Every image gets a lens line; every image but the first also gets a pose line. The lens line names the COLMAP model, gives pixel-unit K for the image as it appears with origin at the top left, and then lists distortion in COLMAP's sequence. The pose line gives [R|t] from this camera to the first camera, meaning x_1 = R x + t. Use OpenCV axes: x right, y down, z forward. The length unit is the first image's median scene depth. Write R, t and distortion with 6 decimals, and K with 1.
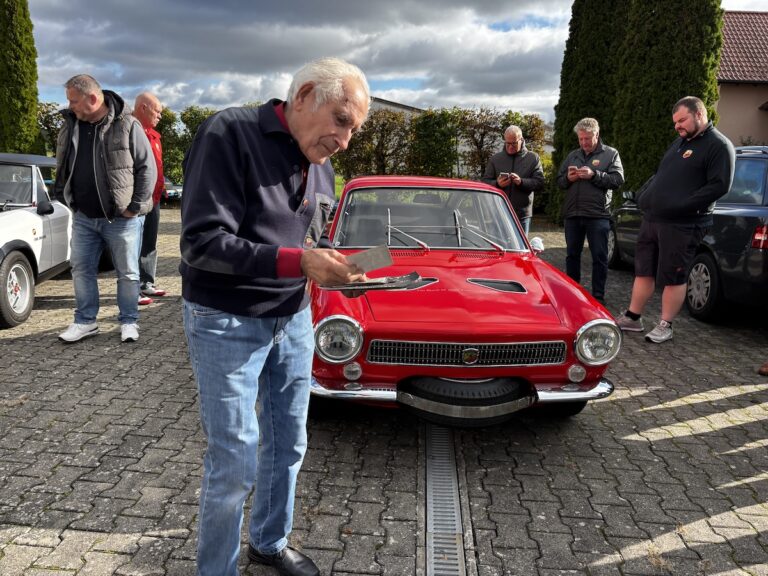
lens RADIAL K [[579.0, 0, 384.7], [0, 579.0, 292.7], [0, 0, 1]] dist [0.001018, -0.006626]
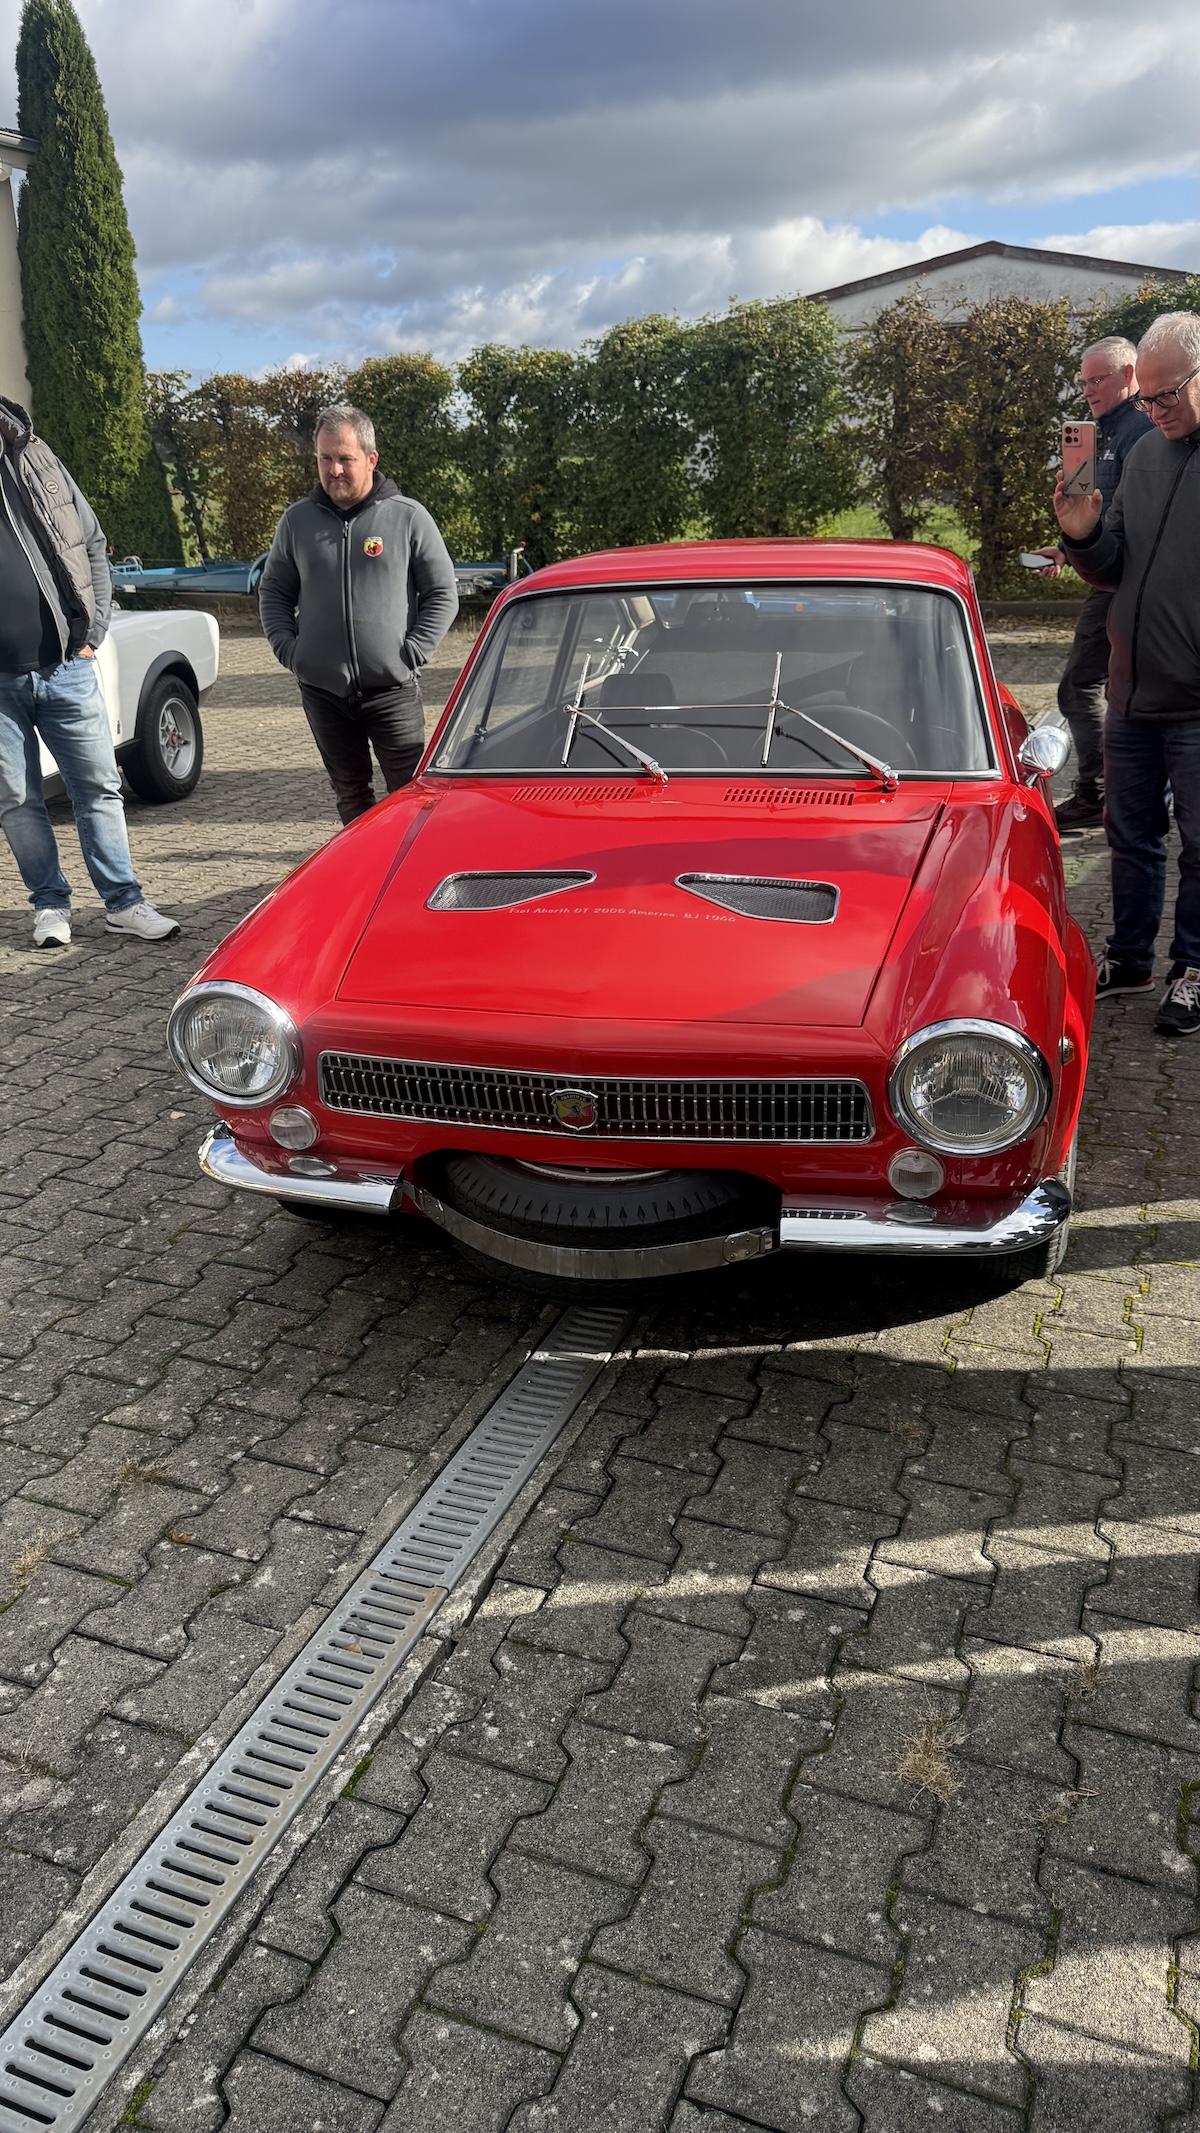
lens RADIAL K [[1492.2, 0, 600.0], [0, 1492.2, 1066.5], [0, 0, 1]] dist [0.003174, -0.001592]
pose [[0.950621, 0.054364, -0.305555, 0.119872], [-0.006085, 0.987614, 0.156784, -0.015693], [0.310294, -0.147183, 0.939178, 0.042691]]
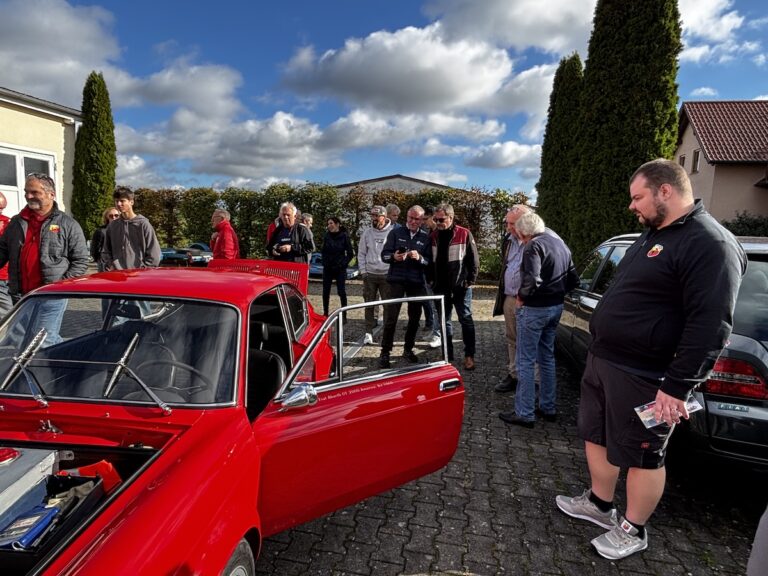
lens RADIAL K [[455.8, 0, 384.0], [0, 455.8, 288.0], [0, 0, 1]] dist [-0.013573, 0.001611]
pose [[0.991270, 0.021314, -0.130117, 0.206050], [-0.033347, 0.995291, -0.091017, -0.068061], [0.127564, 0.094561, 0.987312, 0.224032]]
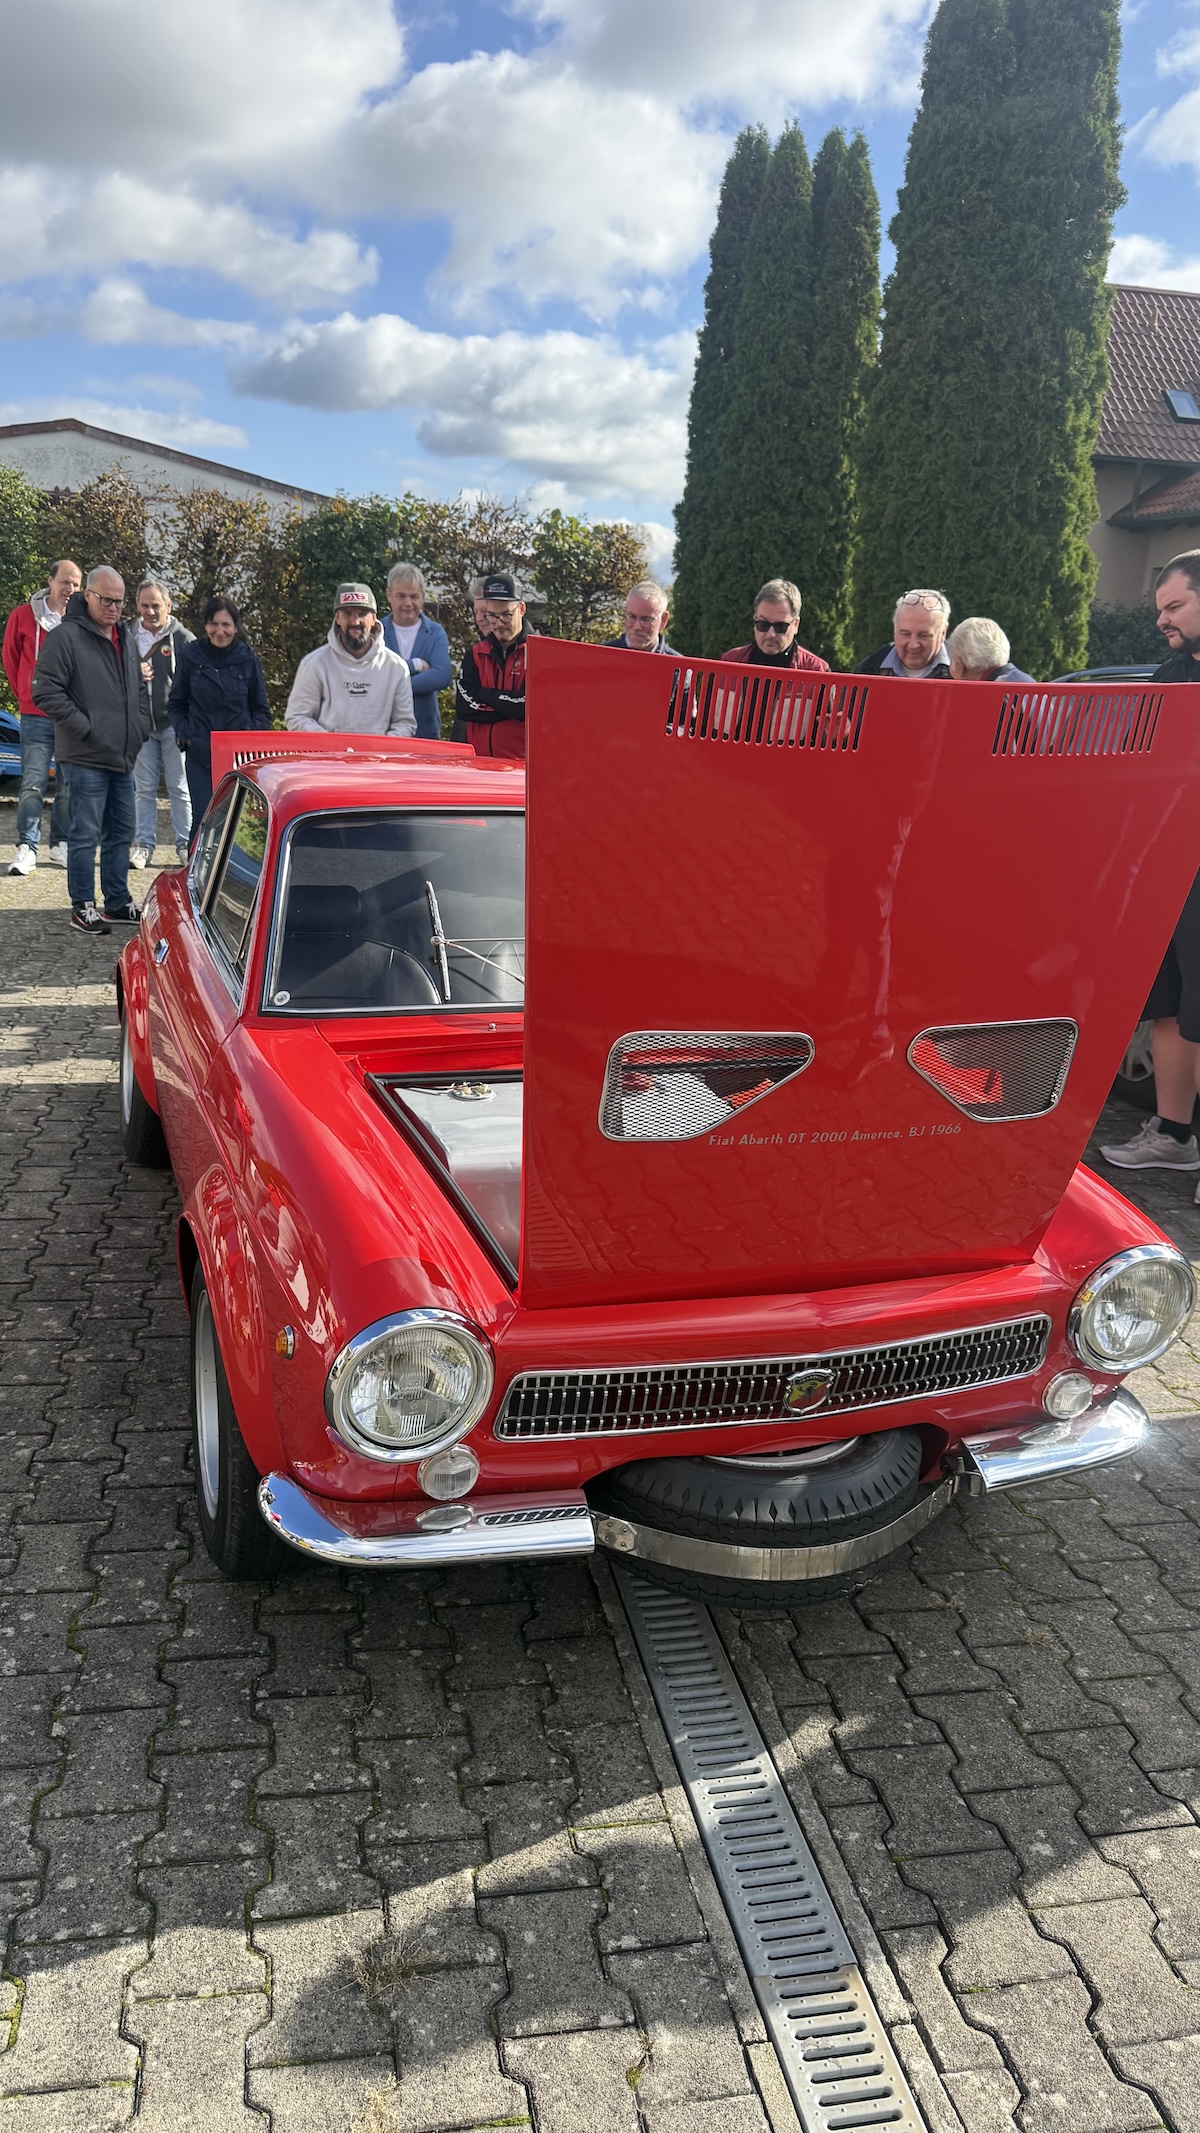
lens RADIAL K [[1513.1, 0, 591.6], [0, 1513.1, 1063.5], [0, 0, 1]] dist [-0.003685, -0.005340]
pose [[0.966299, -0.048802, 0.252754, -0.048965], [0.033655, 0.997388, 0.063912, -0.036964], [-0.255212, -0.053251, 0.965417, 0.056331]]
